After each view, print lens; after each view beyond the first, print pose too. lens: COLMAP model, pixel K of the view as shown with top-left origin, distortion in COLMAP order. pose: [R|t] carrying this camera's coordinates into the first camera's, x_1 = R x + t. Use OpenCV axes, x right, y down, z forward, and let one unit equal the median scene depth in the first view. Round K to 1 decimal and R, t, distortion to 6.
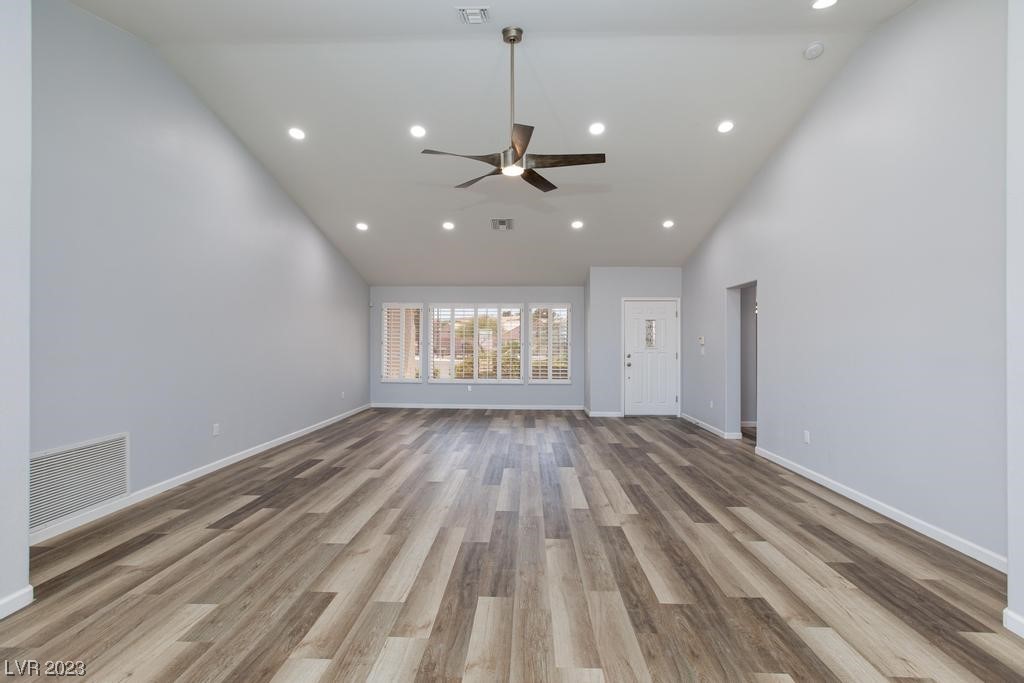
lens RADIAL K [[466.5, 0, 517.0], [0, 466.5, 342.2], [0, 0, 1]] dist [-0.018622, 0.015637]
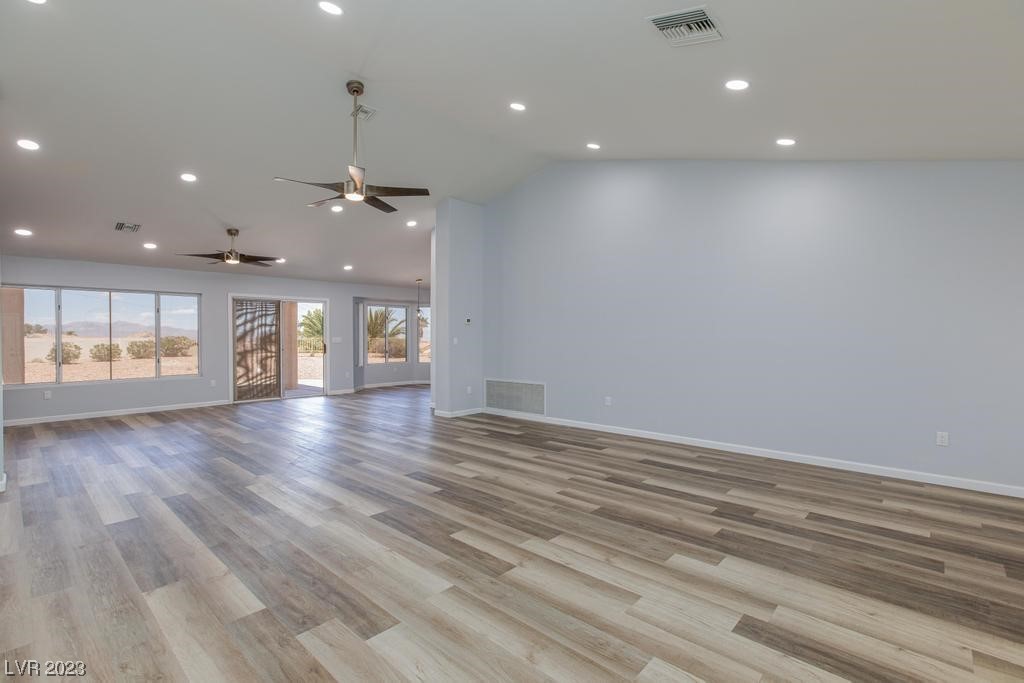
lens RADIAL K [[466.5, 0, 517.0], [0, 466.5, 342.2], [0, 0, 1]] dist [-0.018622, 0.015637]
pose [[-0.648690, 0.006497, -0.761025, 0.290103], [0.000171, 0.999965, 0.008391, 0.006430], [0.761053, 0.005313, -0.648668, 0.941129]]
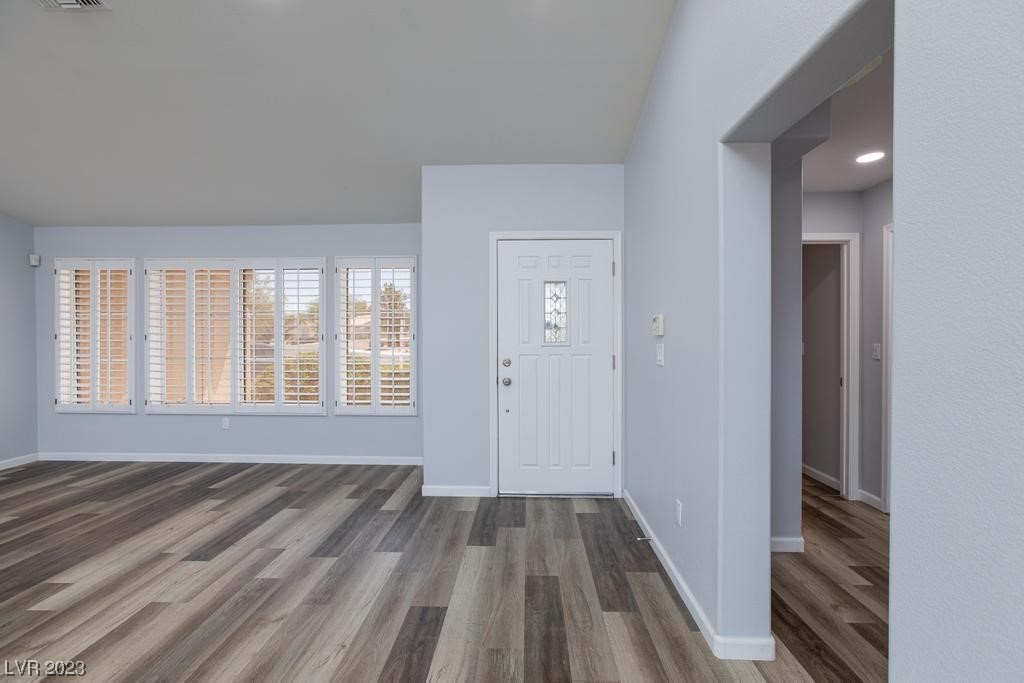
lens RADIAL K [[475.3, 0, 507.5], [0, 475.3, 339.5], [0, 0, 1]] dist [-0.001711, 0.000277]
pose [[0.999768, -0.006655, -0.020489, 0.251202], [0.006938, 0.999881, 0.013797, 0.001014], [0.020394, -0.013936, 0.999695, 0.542862]]
